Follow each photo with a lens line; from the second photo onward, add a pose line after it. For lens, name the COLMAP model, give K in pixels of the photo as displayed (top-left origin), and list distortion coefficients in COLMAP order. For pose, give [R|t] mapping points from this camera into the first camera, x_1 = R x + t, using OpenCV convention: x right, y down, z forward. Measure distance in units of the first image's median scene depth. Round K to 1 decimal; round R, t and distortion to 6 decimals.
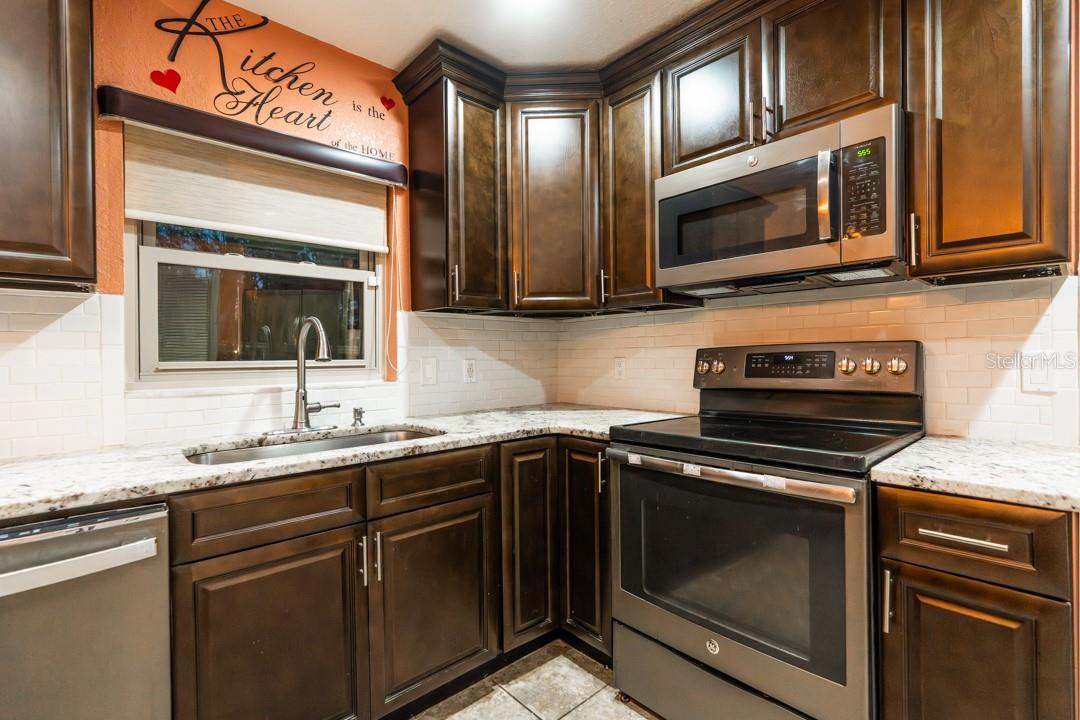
lens RADIAL K [[484.9, 0, 540.3], [0, 484.9, 359.5], [0, 0, 1]] dist [-0.007805, 0.002179]
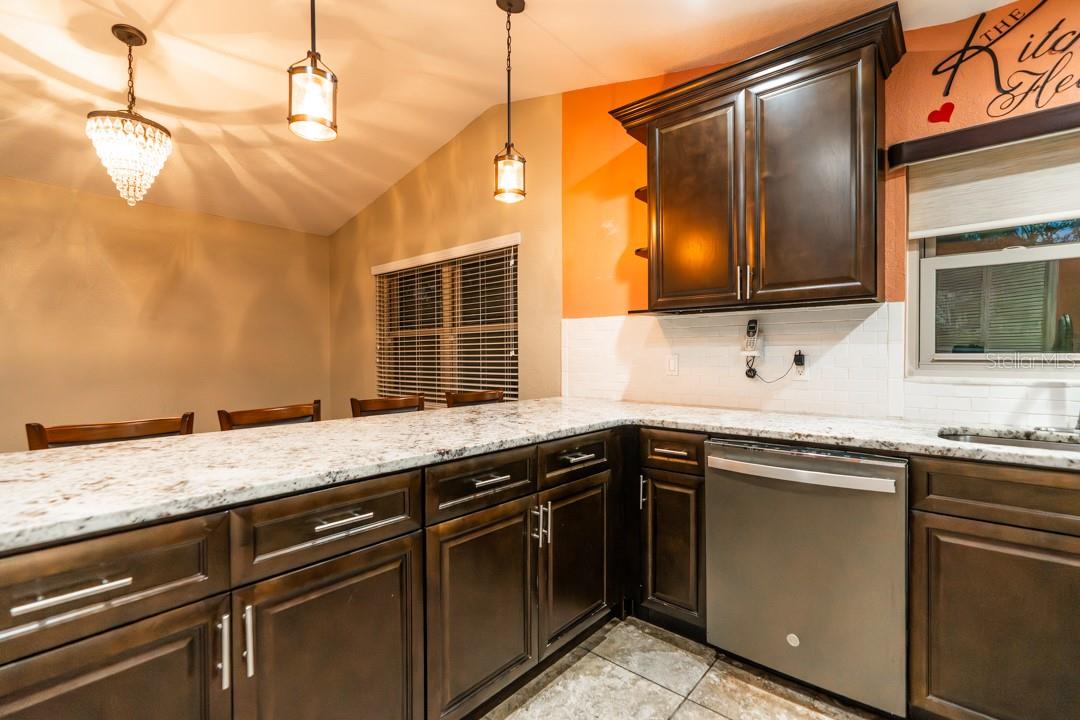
lens RADIAL K [[484.9, 0, 544.6], [0, 484.9, 358.2], [0, 0, 1]] dist [-0.007805, 0.002179]
pose [[0.124722, 0.018387, -0.992021, 0.266341], [-0.003460, 0.999830, 0.018097, -0.002118], [0.992186, 0.001175, 0.124765, -0.102404]]
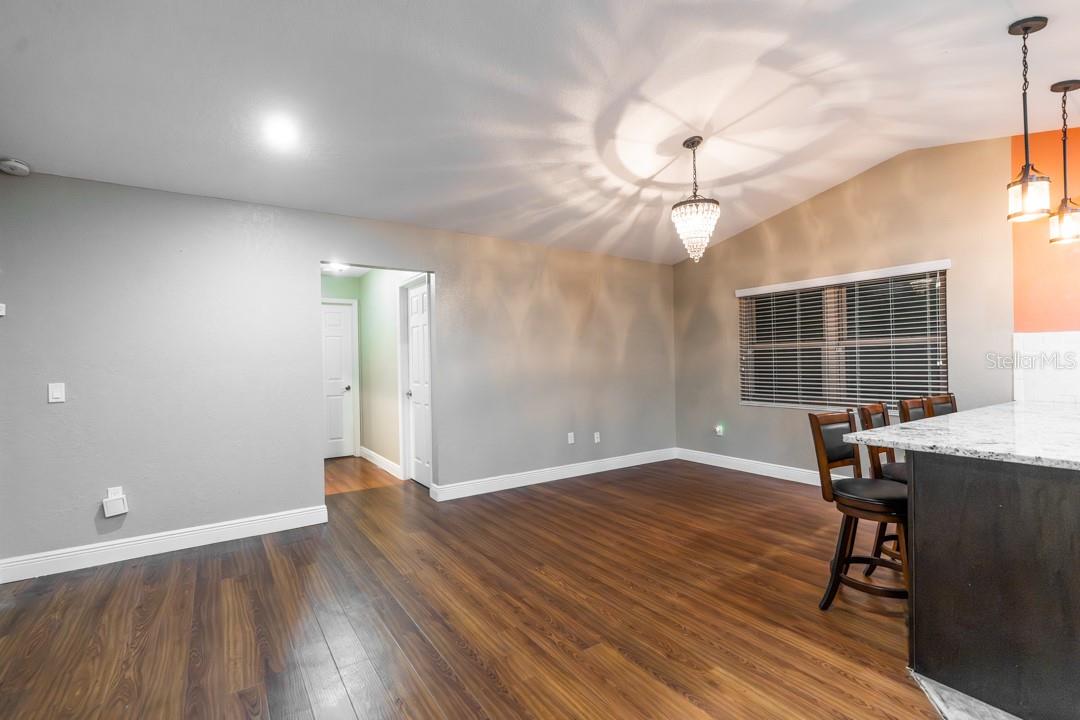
lens RADIAL K [[484.9, 0, 540.0], [0, 484.9, 362.2], [0, 0, 1]] dist [-0.007805, 0.002179]
pose [[-0.140844, 0.013891, -0.989934, 0.810738], [0.010652, 0.999865, 0.012515, -0.039121], [0.989974, -0.008782, -0.140973, -1.537179]]
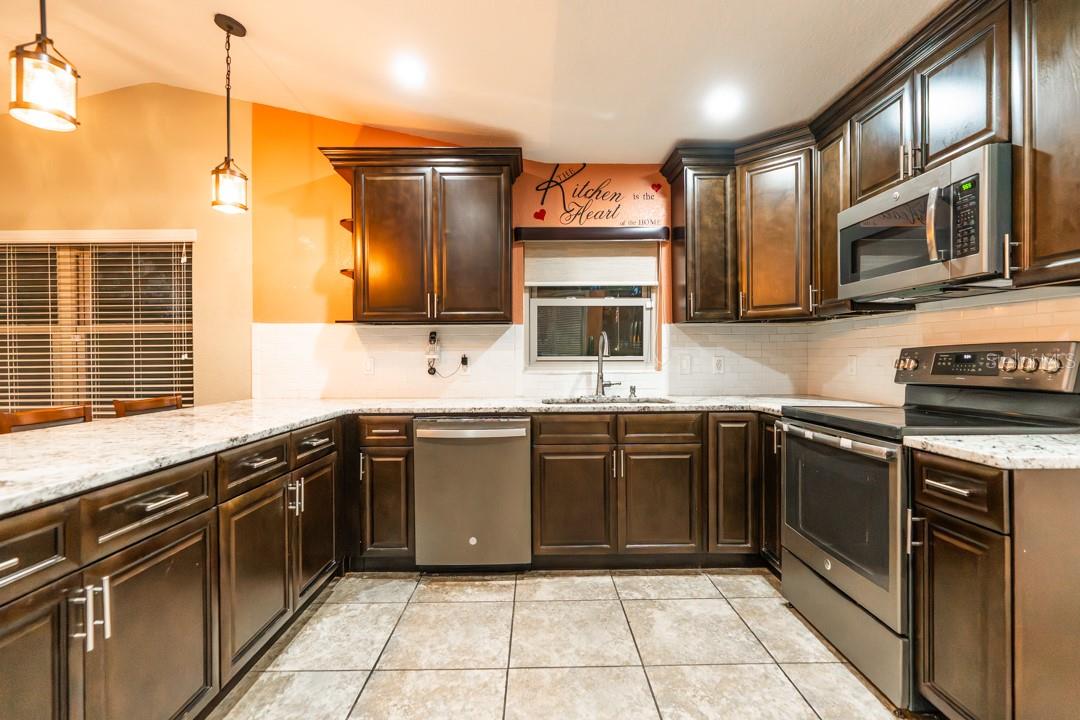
lens RADIAL K [[484.9, 0, 540.3], [0, 484.9, 358.9], [0, 0, 1]] dist [-0.007805, 0.002179]
pose [[0.749203, 0.009920, -0.662266, 0.523010], [-0.006965, 0.999951, 0.007100, -0.000125], [0.662304, -0.000707, 0.749235, -0.468983]]
